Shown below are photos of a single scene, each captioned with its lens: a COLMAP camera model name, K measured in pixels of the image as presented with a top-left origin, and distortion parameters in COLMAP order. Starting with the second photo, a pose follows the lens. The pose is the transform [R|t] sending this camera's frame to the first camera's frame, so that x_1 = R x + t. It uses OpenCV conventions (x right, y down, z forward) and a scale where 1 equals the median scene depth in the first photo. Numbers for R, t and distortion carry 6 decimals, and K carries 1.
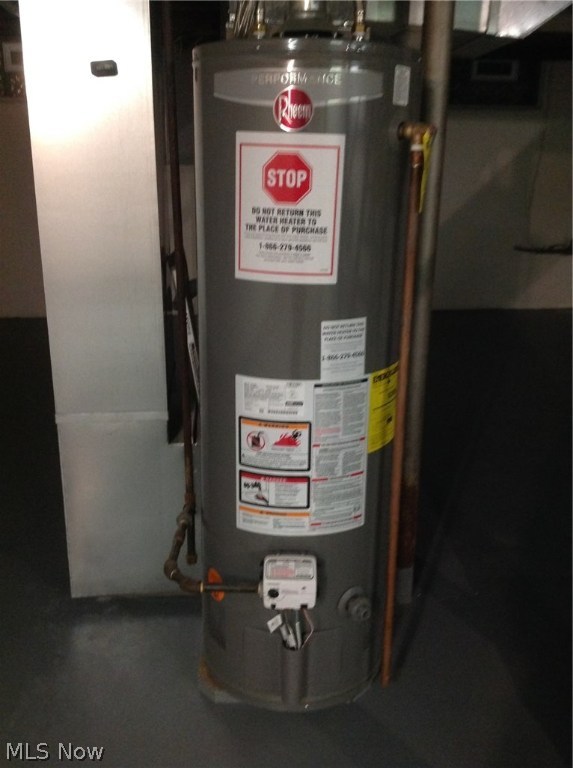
lens RADIAL K [[714.9, 0, 286.5], [0, 714.9, 384.0], [0, 0, 1]] dist [0.008382, 0.002590]
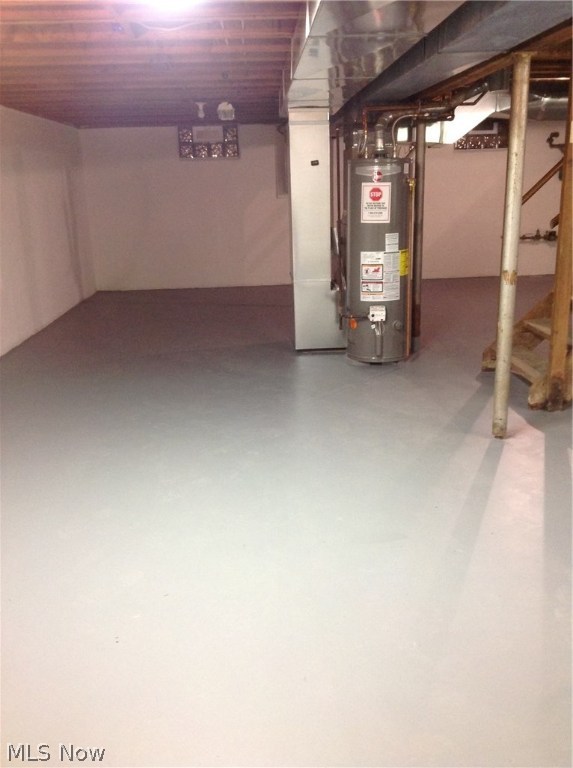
lens RADIAL K [[714.9, 0, 286.5], [0, 714.9, 384.0], [0, 0, 1]] dist [0.008382, 0.002590]
pose [[0.996979, -0.018800, -0.075366, -0.181191], [0.016357, 0.999325, -0.032895, 0.738527], [0.075934, 0.031563, 0.996613, -2.465266]]
